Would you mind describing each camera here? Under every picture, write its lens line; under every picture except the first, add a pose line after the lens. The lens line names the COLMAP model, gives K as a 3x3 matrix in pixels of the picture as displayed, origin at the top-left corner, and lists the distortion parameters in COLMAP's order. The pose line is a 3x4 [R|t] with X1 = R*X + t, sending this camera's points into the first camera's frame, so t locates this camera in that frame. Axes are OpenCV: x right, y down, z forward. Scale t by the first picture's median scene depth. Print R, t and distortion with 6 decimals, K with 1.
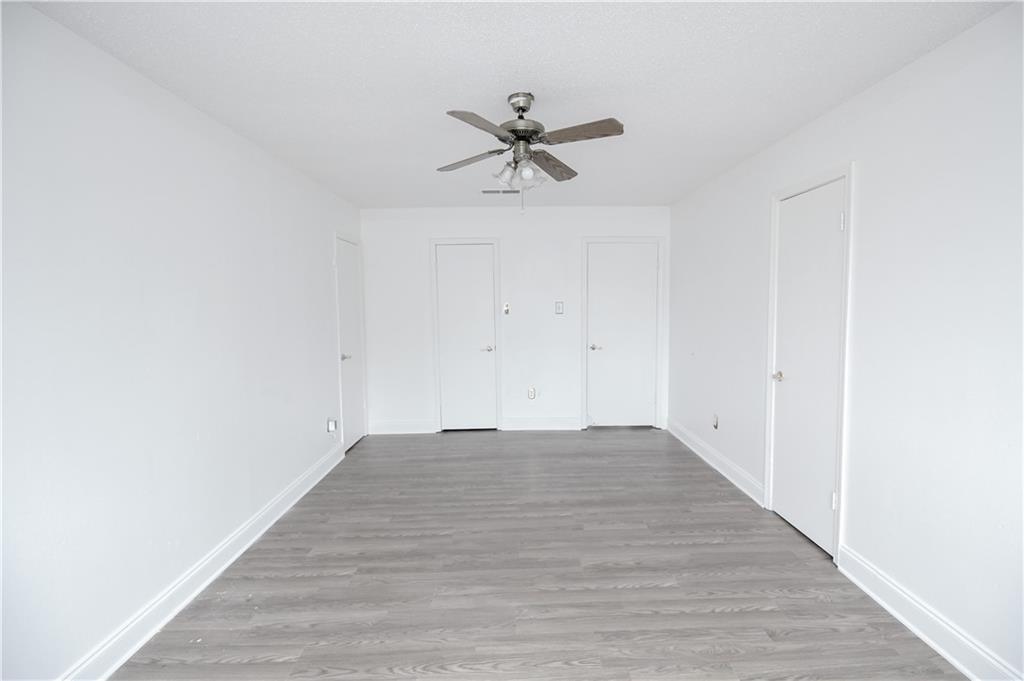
lens RADIAL K [[495.9, 0, 511.7], [0, 495.9, 332.1], [0, 0, 1]] dist [-0.000170, -0.000328]
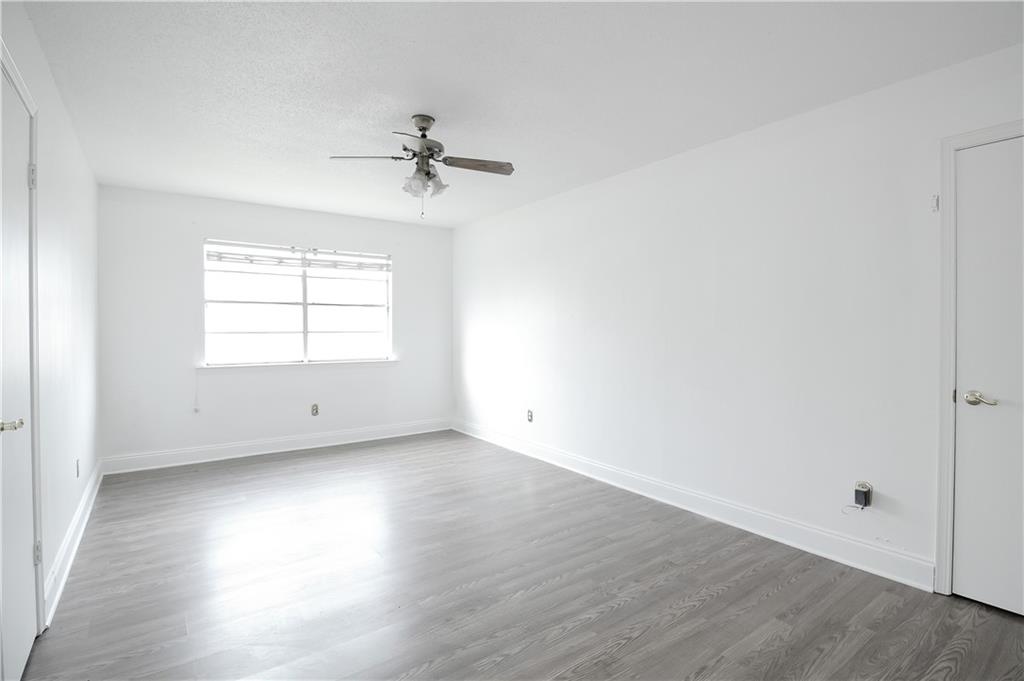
lens RADIAL K [[495.9, 0, 511.7], [0, 495.9, 332.1], [0, 0, 1]] dist [-0.000170, -0.000328]
pose [[-0.825248, 0.015206, -0.564566, 0.386671], [-0.024663, 0.997714, 0.062922, -0.036909], [0.564232, 0.065850, -0.822986, 1.591809]]
